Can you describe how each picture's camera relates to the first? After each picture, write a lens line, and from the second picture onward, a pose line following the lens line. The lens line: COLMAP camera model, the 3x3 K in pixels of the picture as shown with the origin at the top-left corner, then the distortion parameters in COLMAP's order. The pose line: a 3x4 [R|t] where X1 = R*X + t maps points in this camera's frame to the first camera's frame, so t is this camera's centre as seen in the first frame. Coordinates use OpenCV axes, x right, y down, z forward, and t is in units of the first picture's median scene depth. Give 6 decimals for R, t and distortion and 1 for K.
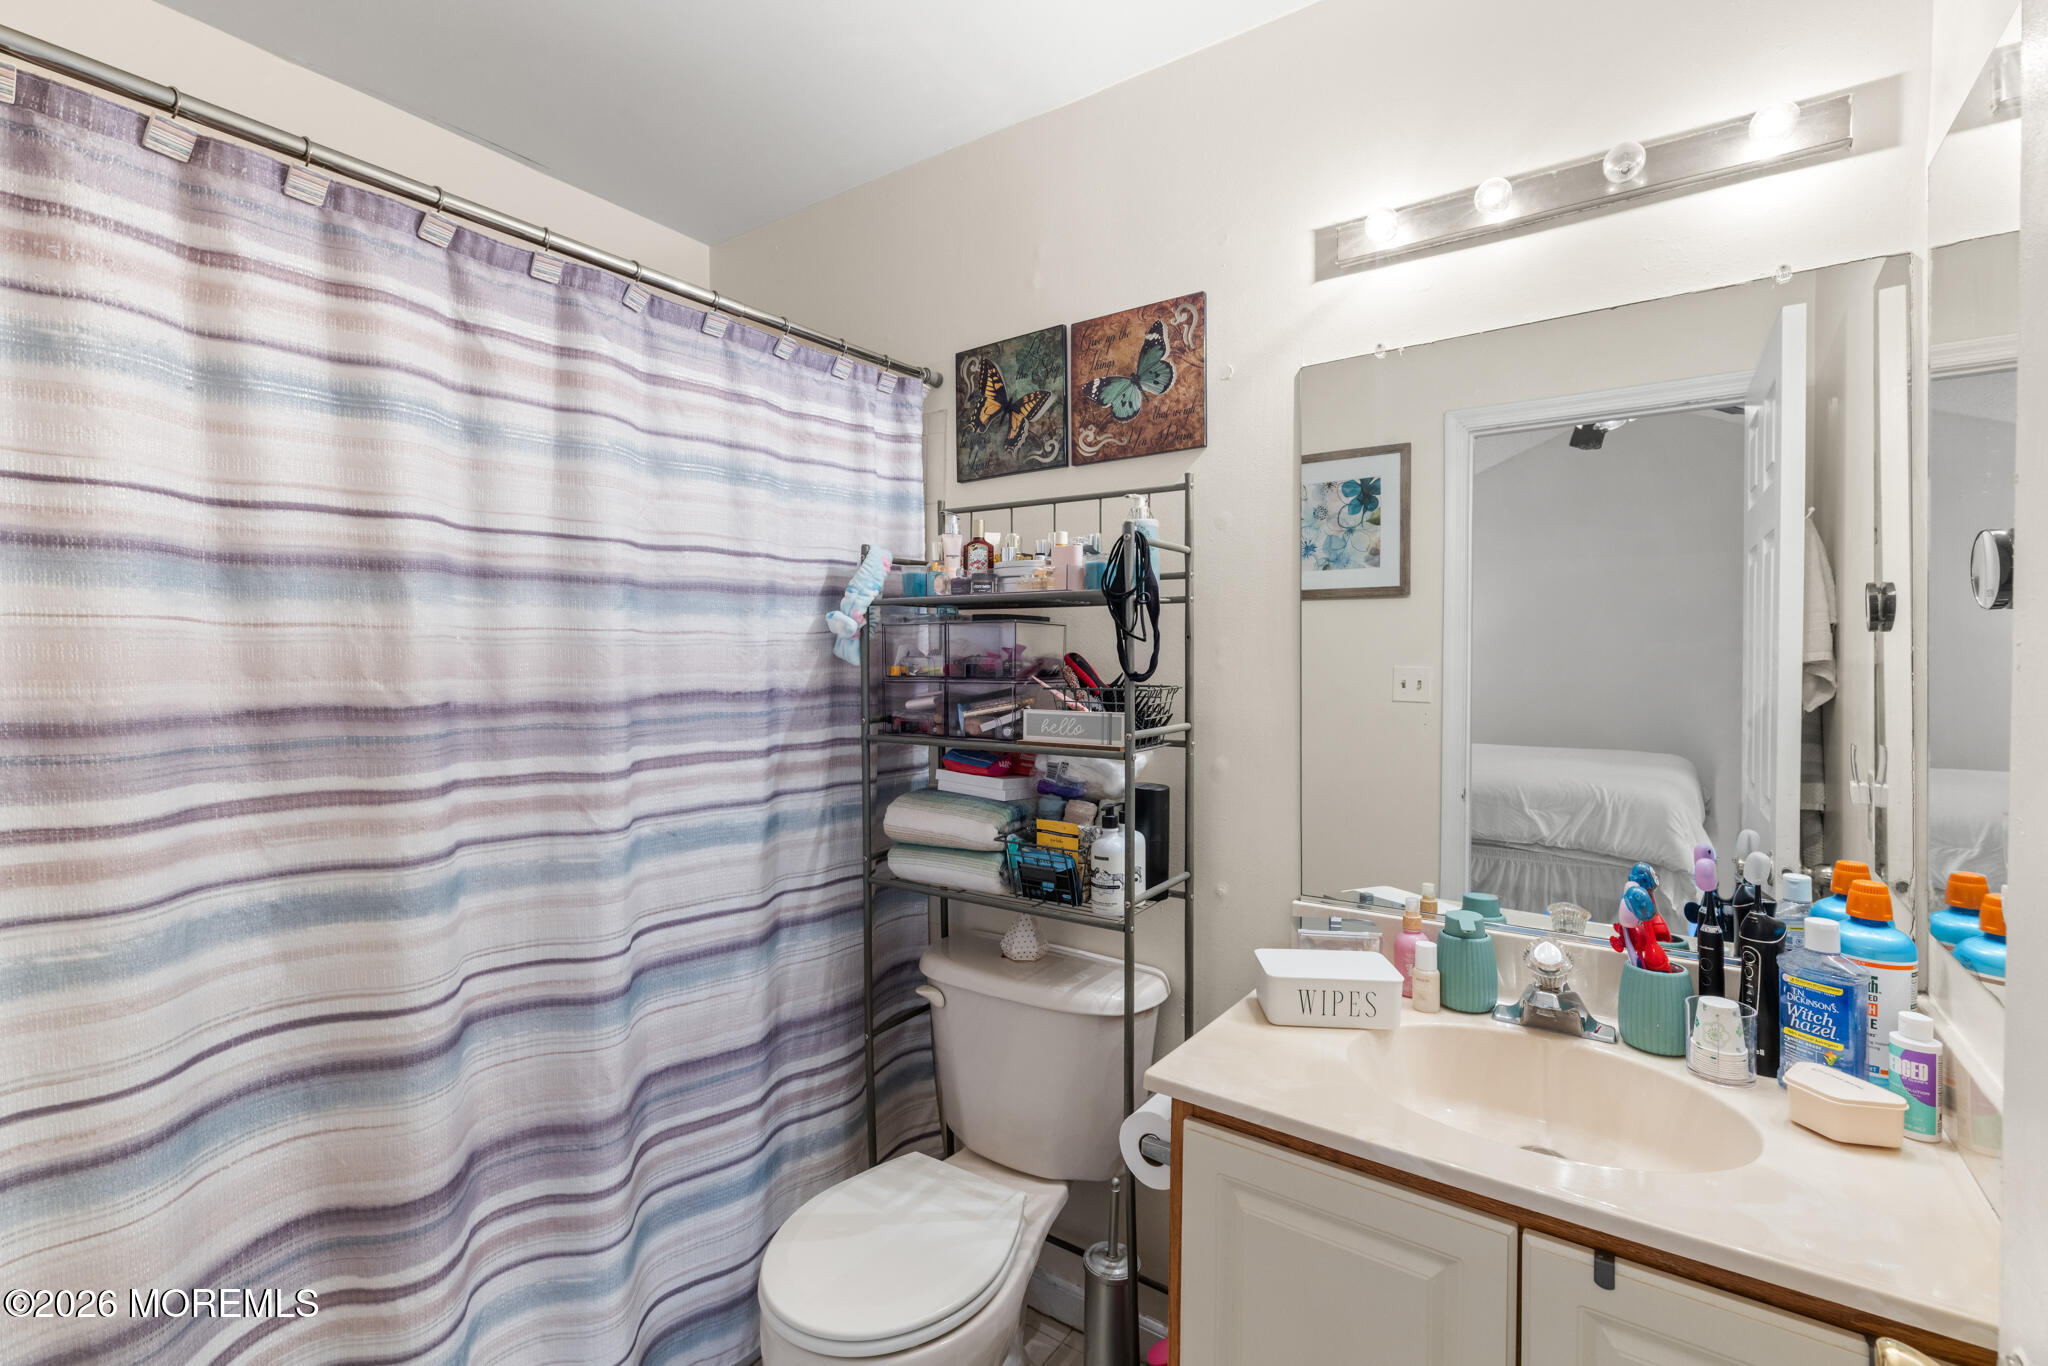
lens RADIAL K [[915.5, 0, 1026.4], [0, 915.5, 675.0], [0, 0, 1]] dist [0.001537, 0.000292]
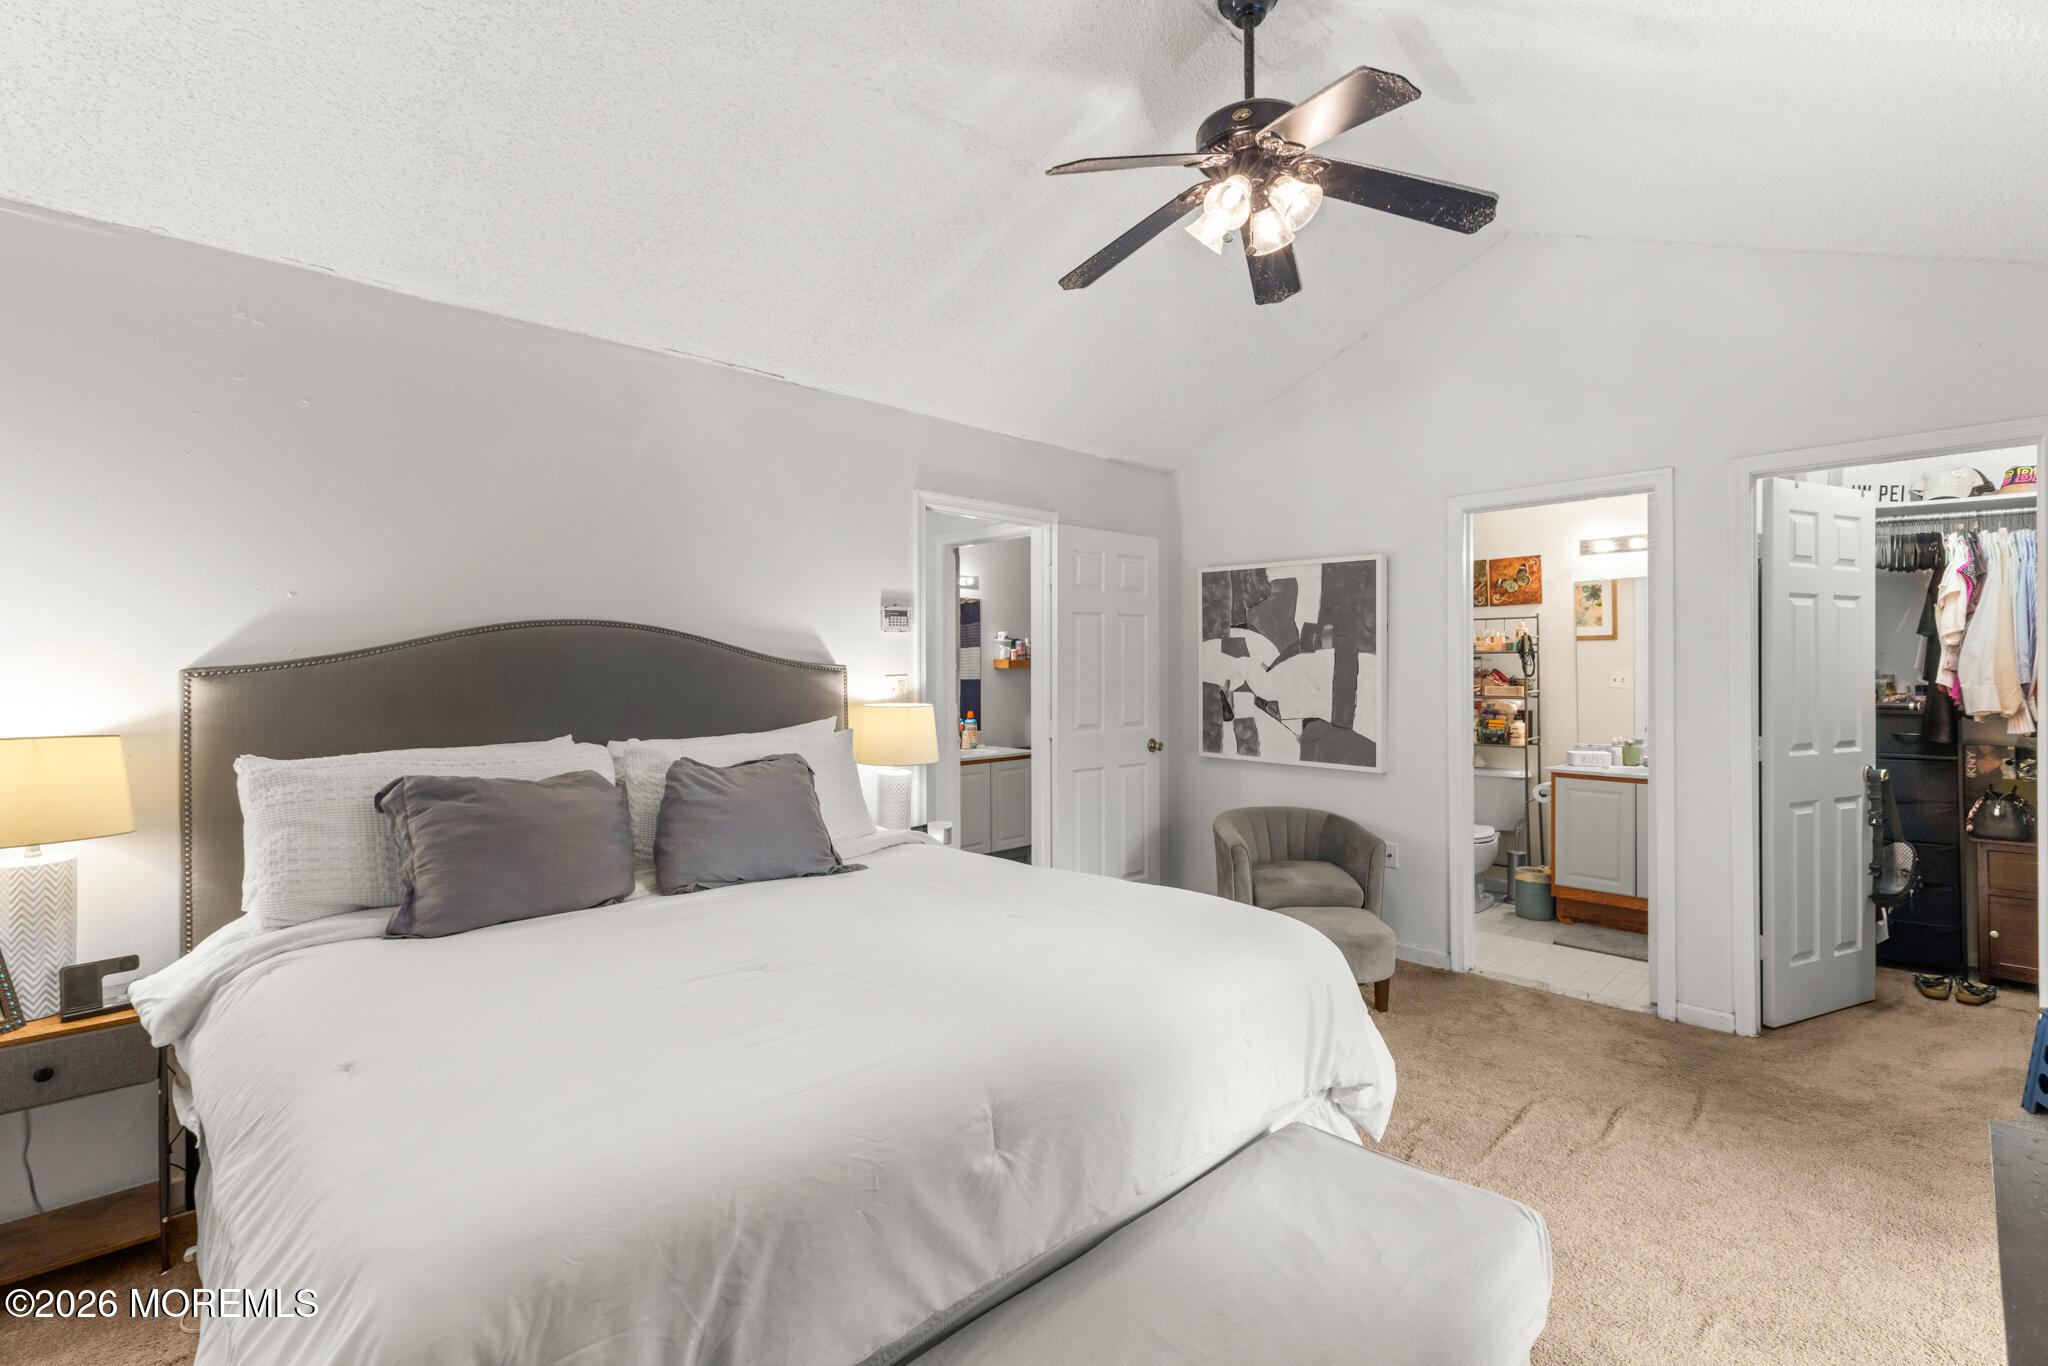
lens RADIAL K [[915.5, 0, 1026.4], [0, 915.5, 675.0], [0, 0, 1]] dist [0.001537, 0.000292]
pose [[0.981769, -0.011132, -0.189752, -0.966148], [0.008470, 0.999854, -0.014836, 0.032268], [0.189890, 0.012958, 0.981720, -2.472348]]
